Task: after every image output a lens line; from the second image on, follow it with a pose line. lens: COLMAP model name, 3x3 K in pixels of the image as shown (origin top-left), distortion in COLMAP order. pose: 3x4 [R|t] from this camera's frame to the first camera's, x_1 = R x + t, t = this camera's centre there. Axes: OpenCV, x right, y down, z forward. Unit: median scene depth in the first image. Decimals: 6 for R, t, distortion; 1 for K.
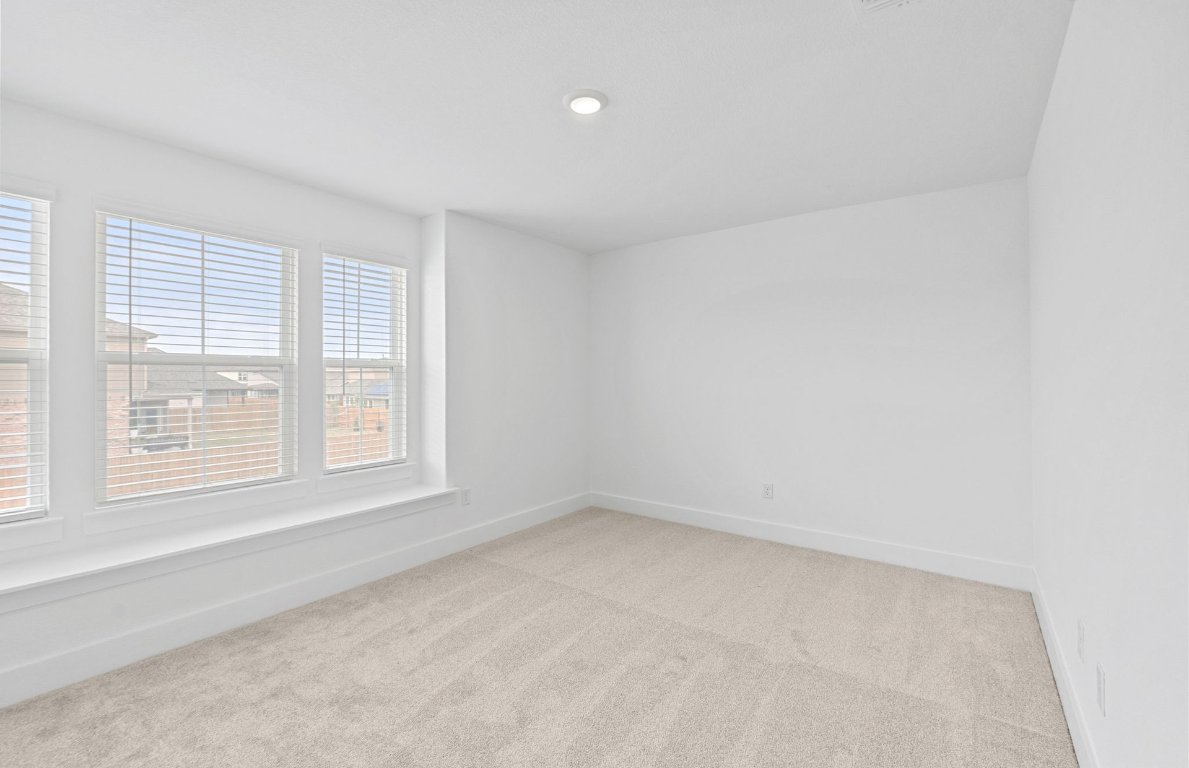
lens RADIAL K [[490.4, 0, 594.5], [0, 490.4, 384.0], [0, 0, 1]] dist [0.000454, 0.000057]
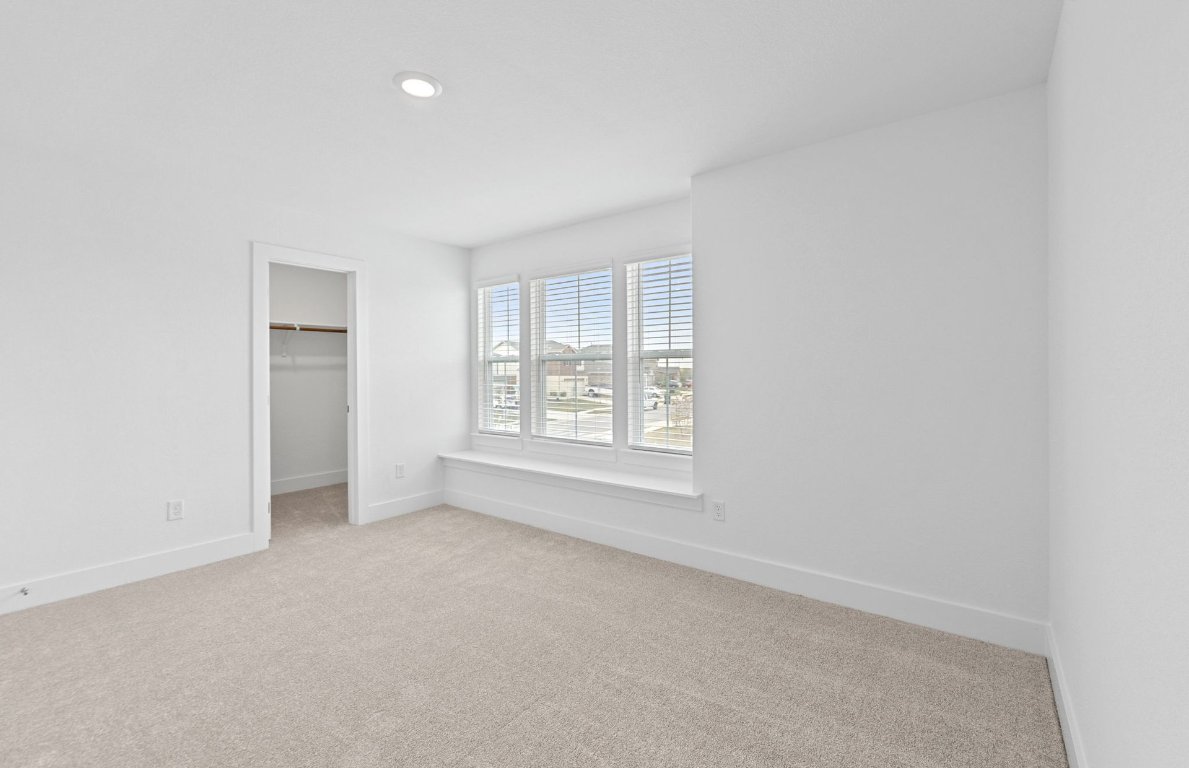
lens RADIAL K [[499.2, 0, 590.5], [0, 499.2, 374.7], [0, 0, 1]] dist [-0.000240, -0.000025]
pose [[-0.013328, 0.016408, -0.999777, 0.689685], [-0.000351, 0.999865, 0.016414, -0.016704], [0.999911, 0.000570, -0.013320, 0.949226]]
